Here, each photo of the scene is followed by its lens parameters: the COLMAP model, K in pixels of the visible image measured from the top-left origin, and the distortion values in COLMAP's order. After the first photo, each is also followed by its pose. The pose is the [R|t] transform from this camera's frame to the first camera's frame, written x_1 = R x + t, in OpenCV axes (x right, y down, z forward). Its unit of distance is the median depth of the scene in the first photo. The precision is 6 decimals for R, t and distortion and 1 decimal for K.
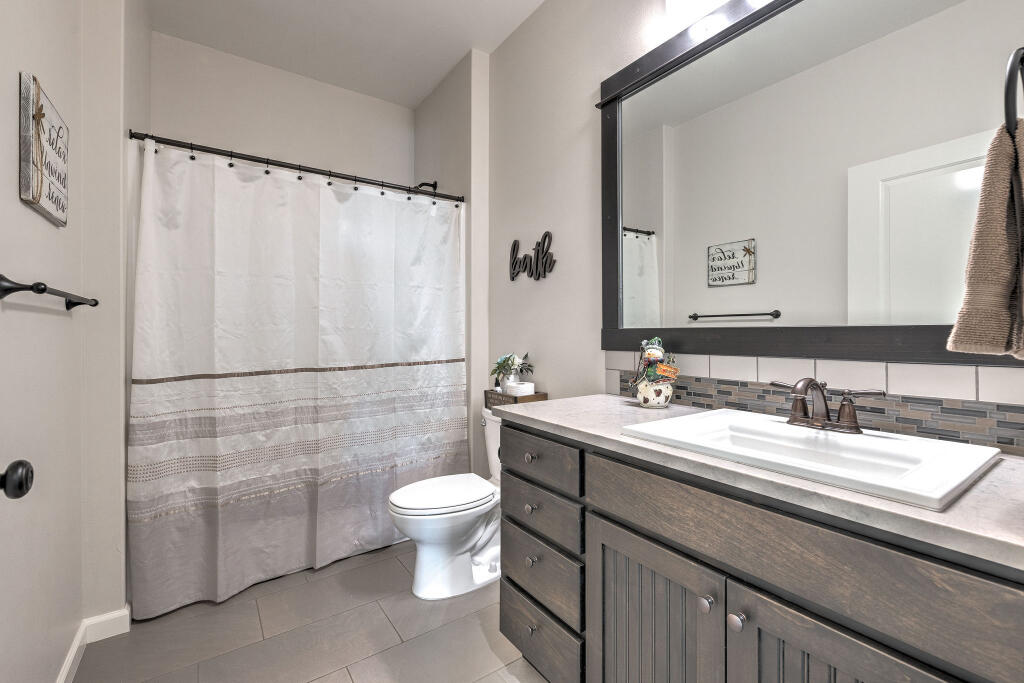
lens RADIAL K [[433.2, 0, 512.2], [0, 433.2, 334.4], [0, 0, 1]] dist [0.000122, -0.000183]
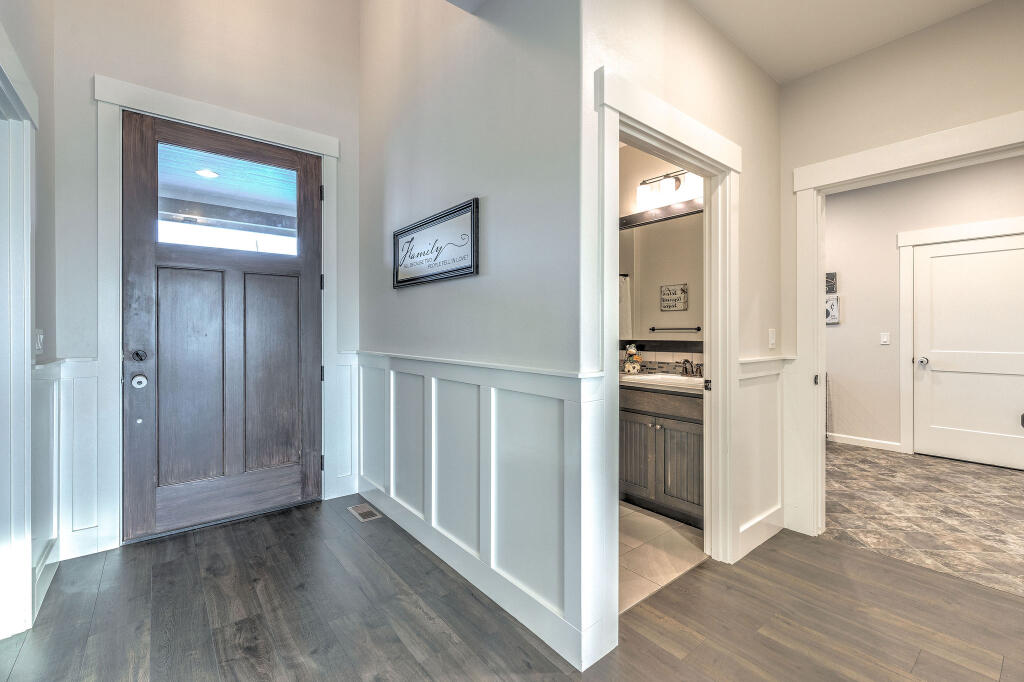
lens RADIAL K [[433.2, 0, 512.2], [0, 433.2, 333.9], [0, 0, 1]] dist [0.000122, -0.000183]
pose [[0.997471, 0.002906, 0.071014, -0.479568], [-0.002830, 0.999995, -0.001169, -0.043716], [-0.071017, 0.000965, 0.997475, -1.271011]]
